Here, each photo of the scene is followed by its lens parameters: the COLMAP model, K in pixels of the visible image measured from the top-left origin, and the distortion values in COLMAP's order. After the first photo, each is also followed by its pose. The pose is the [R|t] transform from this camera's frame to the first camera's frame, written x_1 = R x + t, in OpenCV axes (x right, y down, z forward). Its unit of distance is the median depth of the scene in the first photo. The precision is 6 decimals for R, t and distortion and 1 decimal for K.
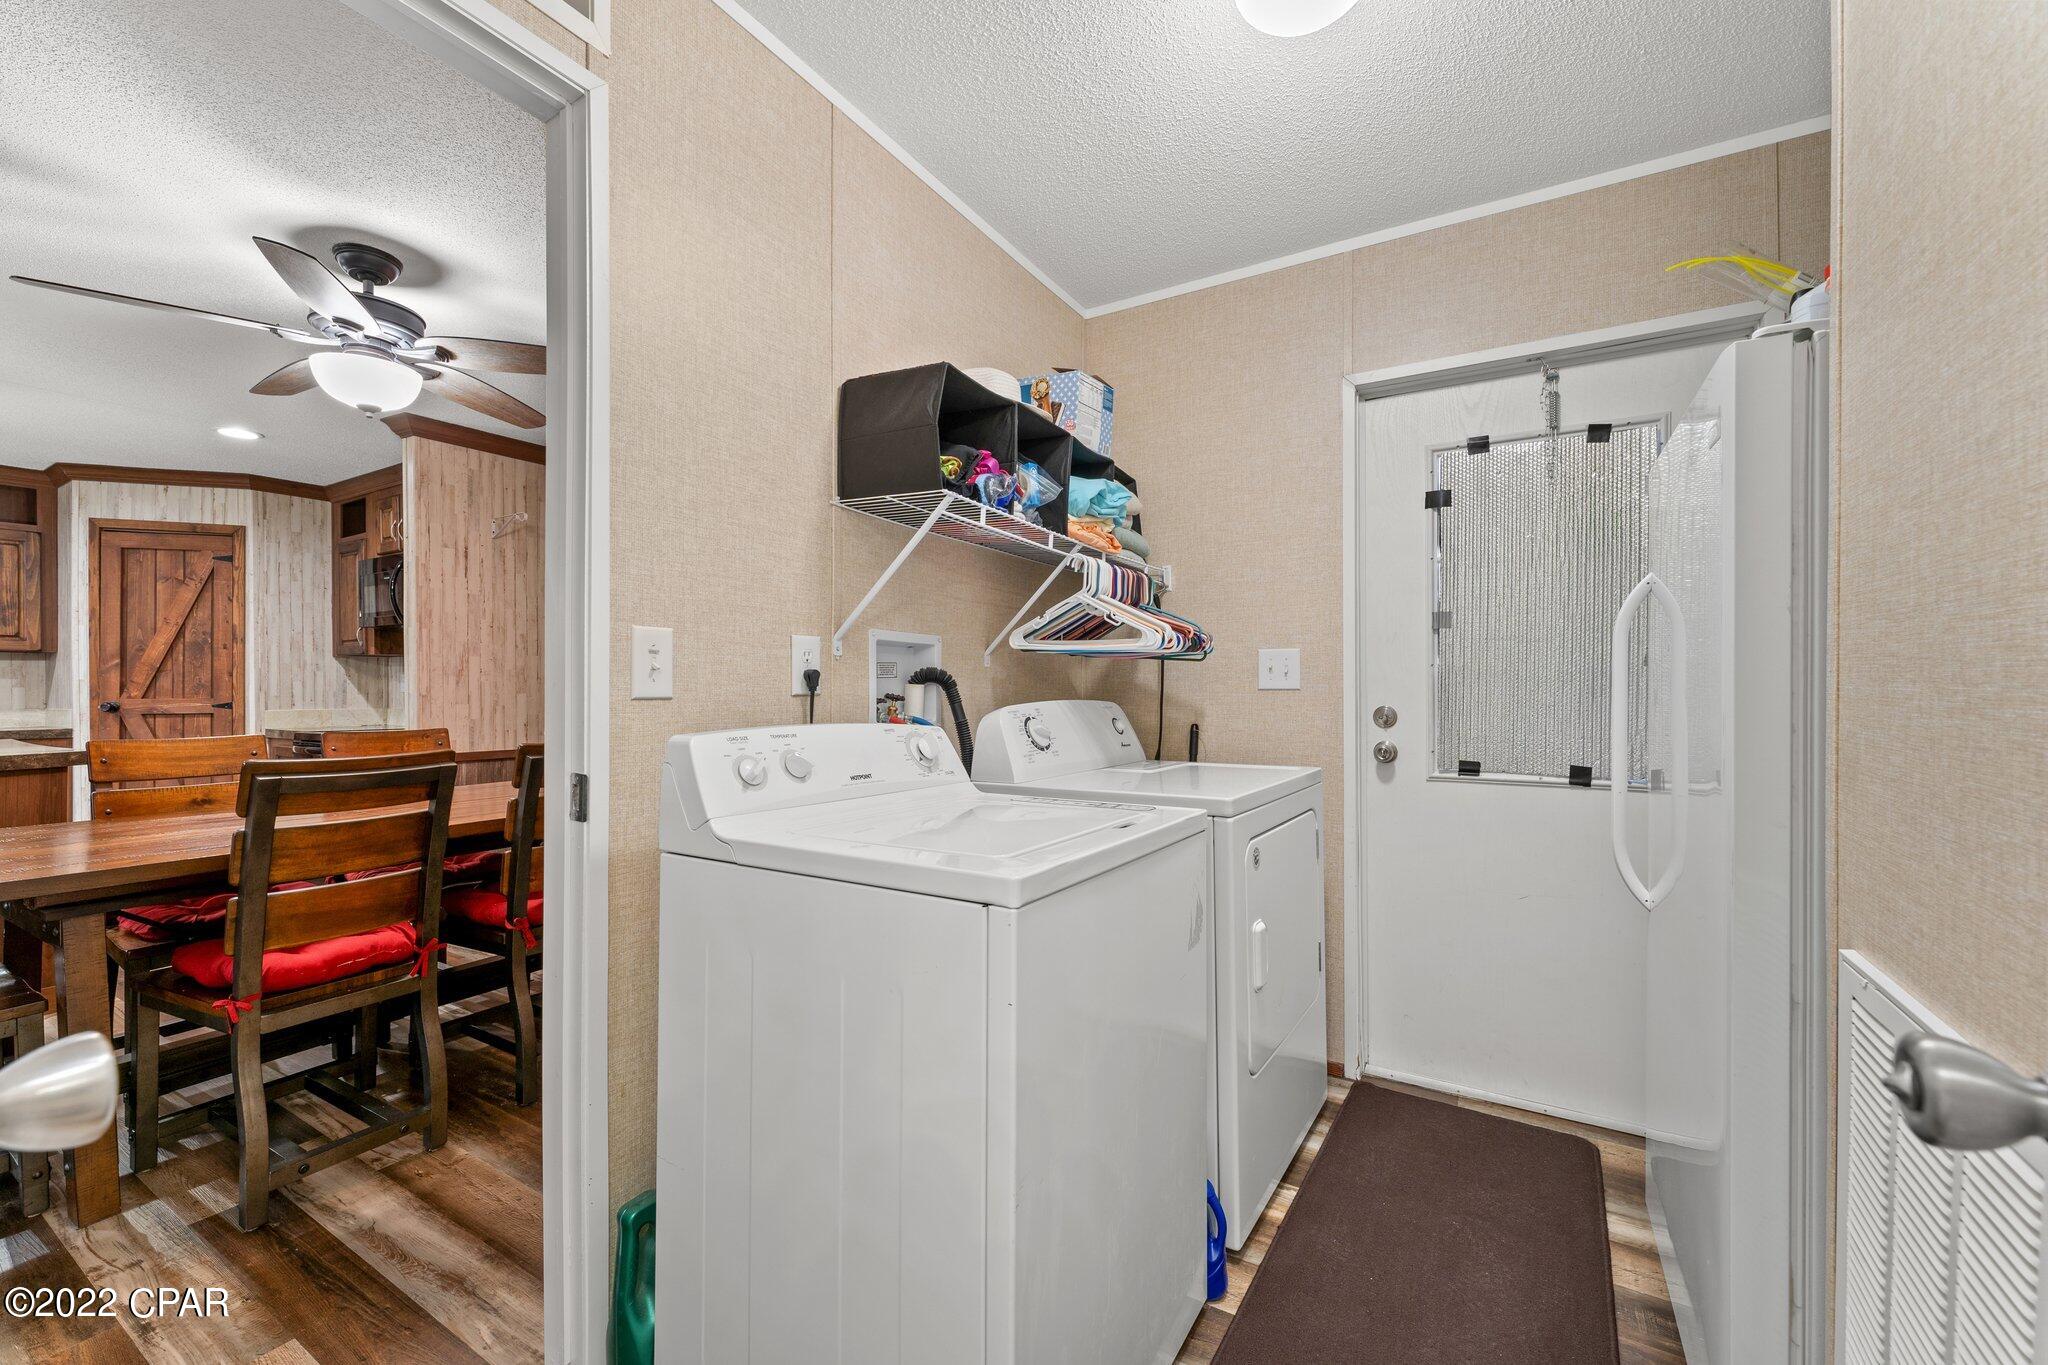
lens RADIAL K [[819.4, 0, 1026.3], [0, 819.4, 688.9], [0, 0, 1]] dist [0.000562, -0.000123]
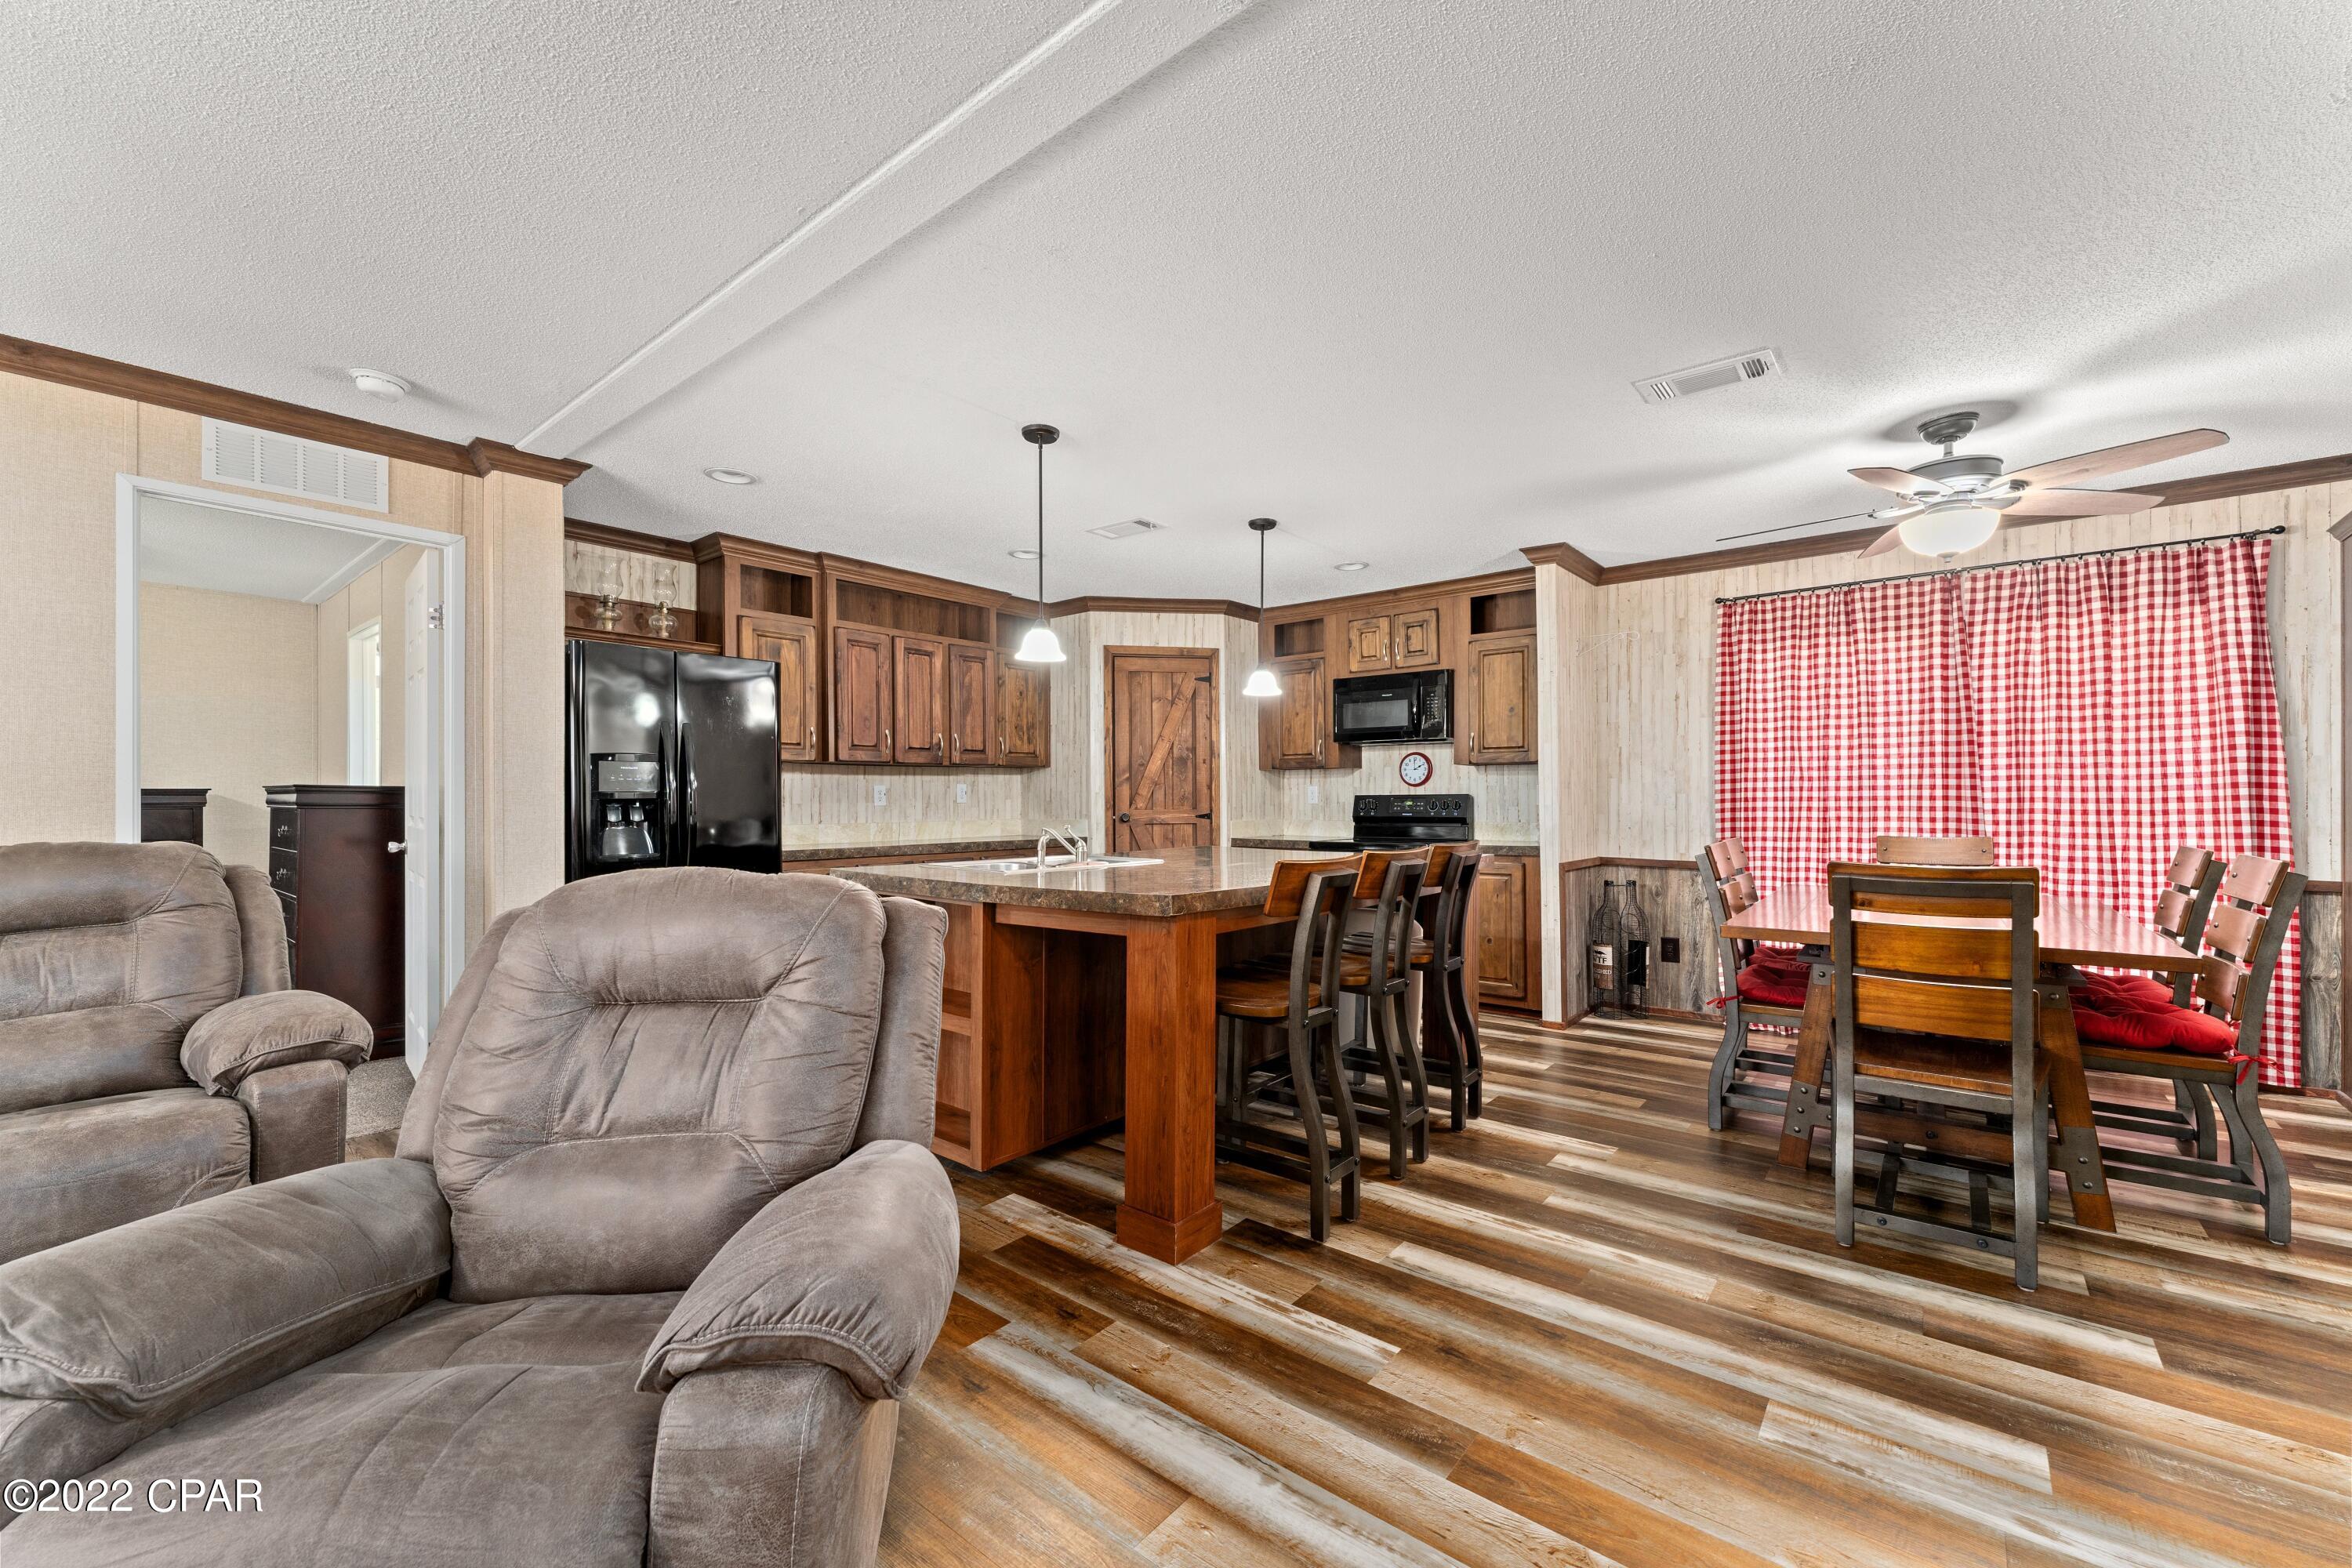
lens RADIAL K [[941.1, 0, 1164.5], [0, 941.1, 793.8], [0, 0, 1]] dist [0.000562, -0.000123]
pose [[0.990006, -0.004839, -0.140945, -0.863076], [0.003715, 0.999959, -0.008238, 0.000974], [0.140979, 0.007632, 0.989983, -0.227392]]
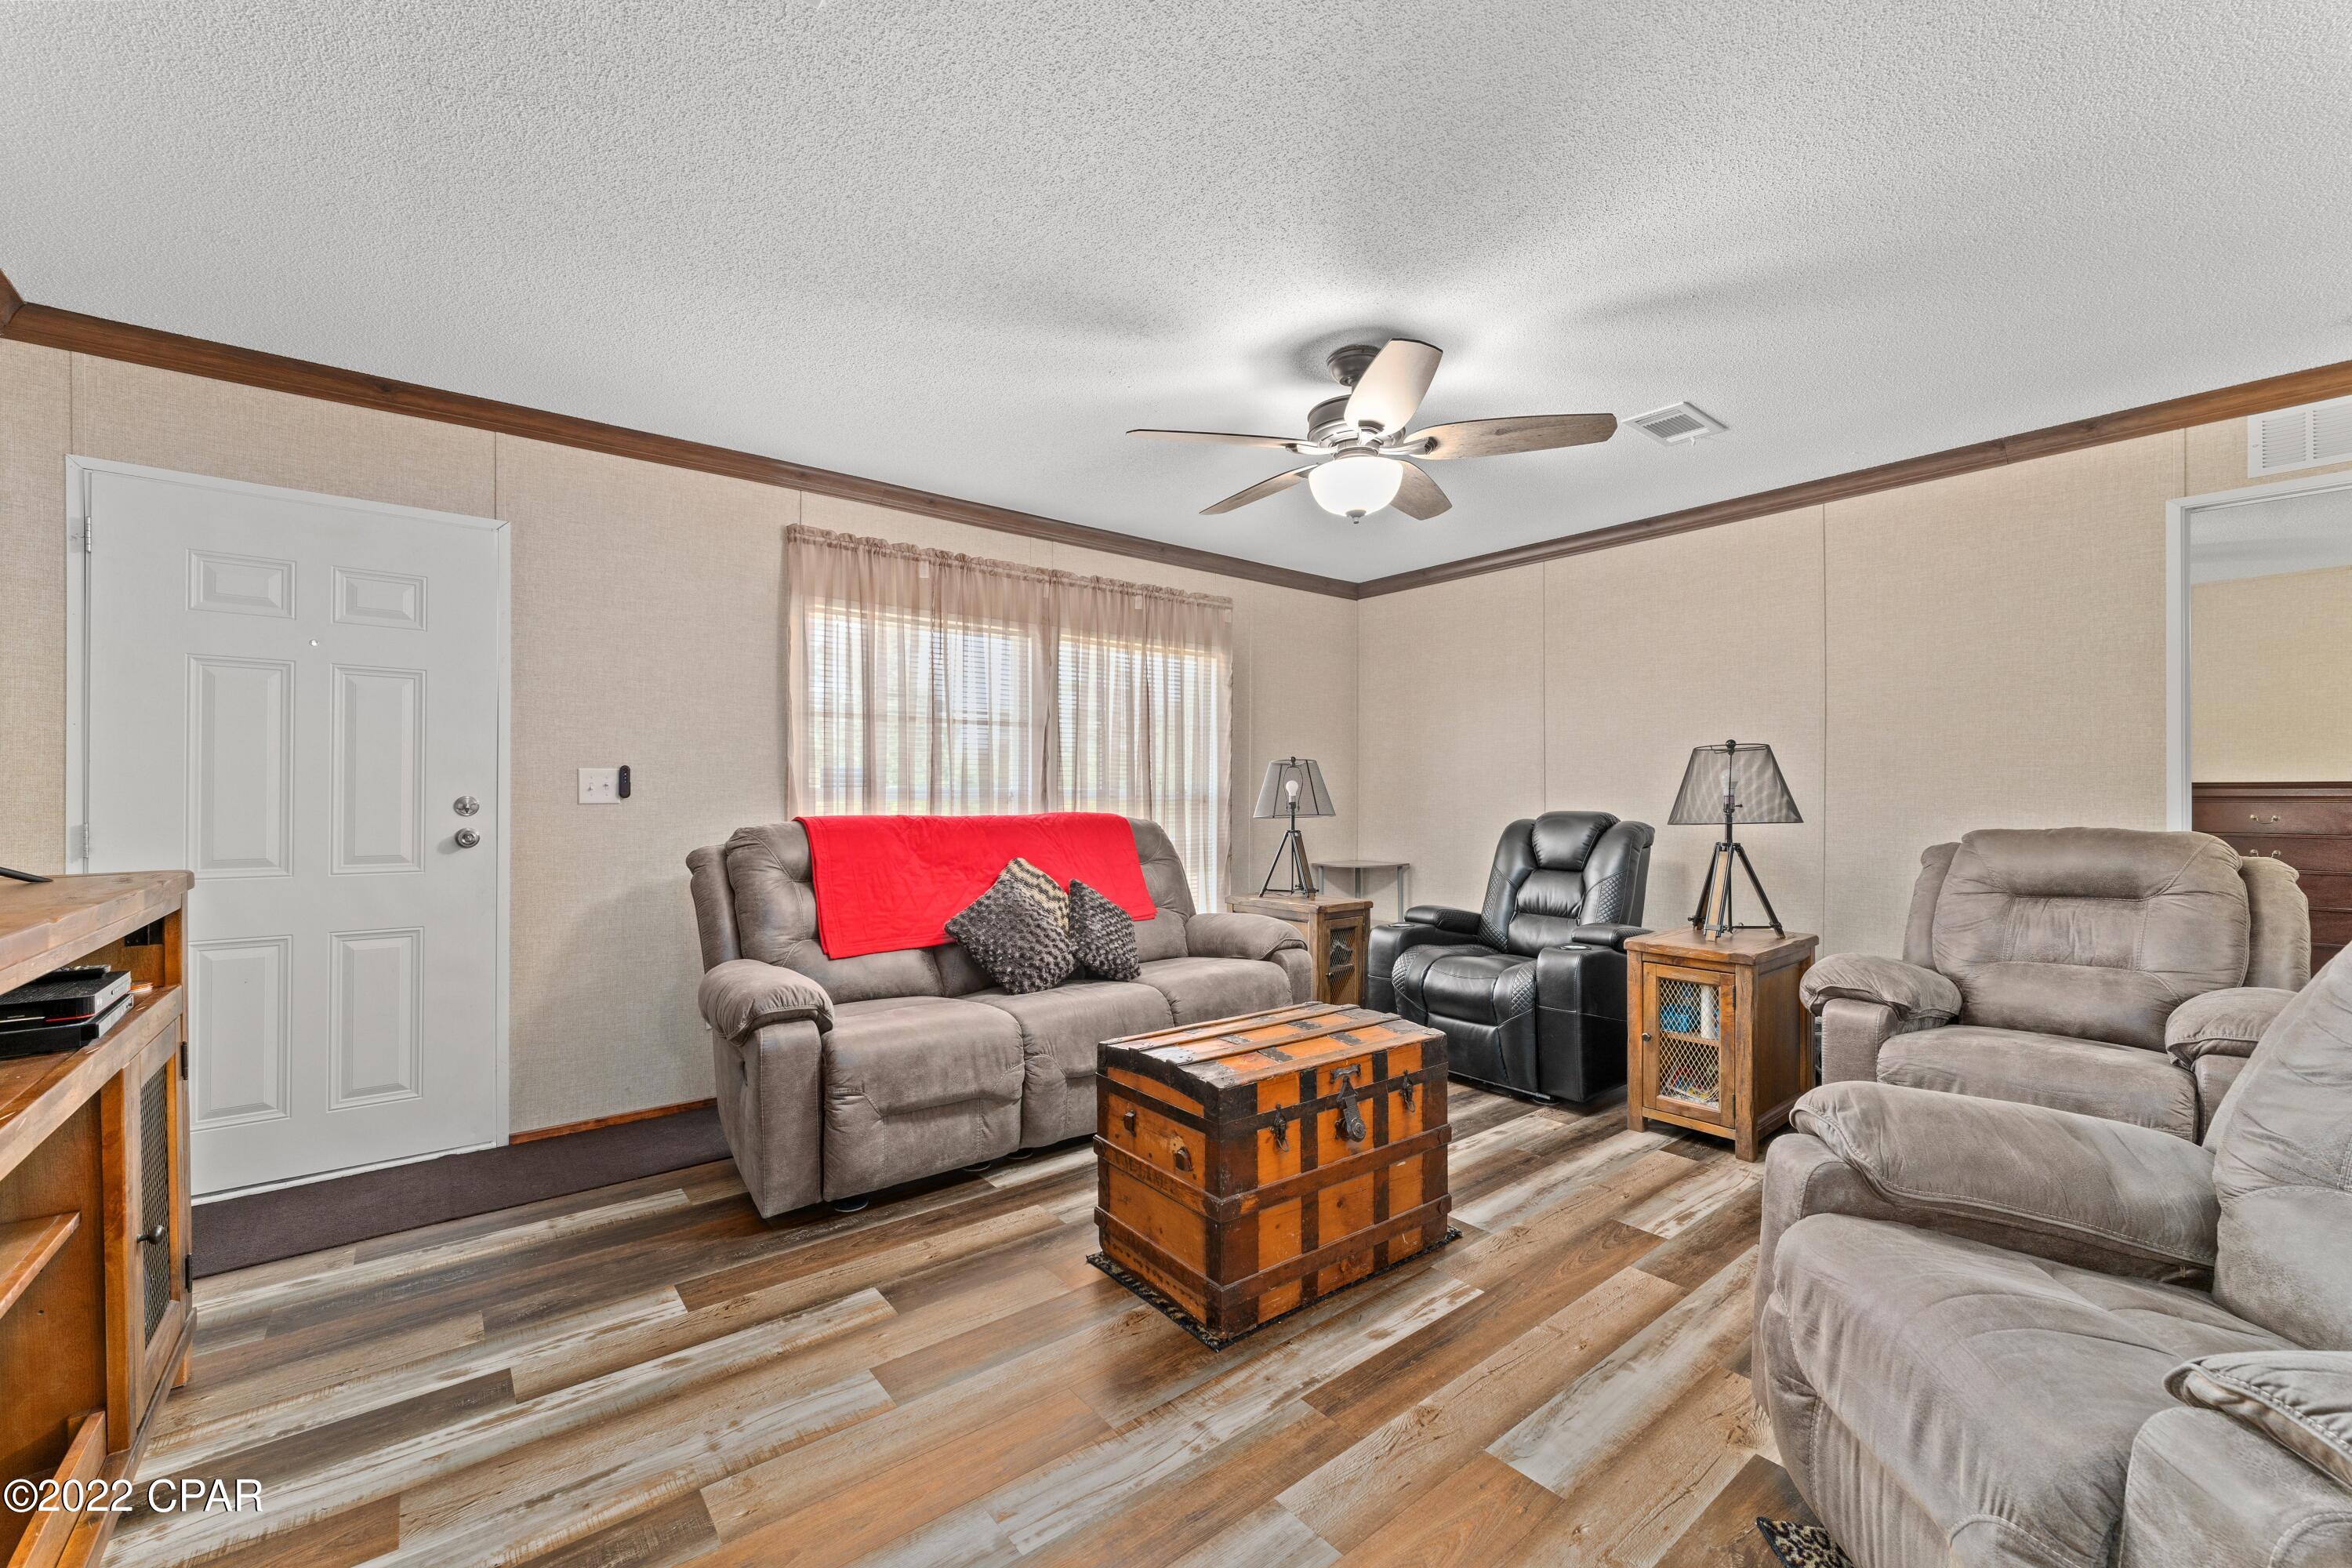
lens RADIAL K [[941.1, 0, 1163.5], [0, 941.1, 790.4], [0, 0, 1]] dist [0.000562, -0.000123]
pose [[-0.337436, -0.003418, -0.941342, -0.743280], [-0.000979, 0.999994, -0.003280, -0.001118], [0.941348, -0.000185, -0.337438, -0.178146]]
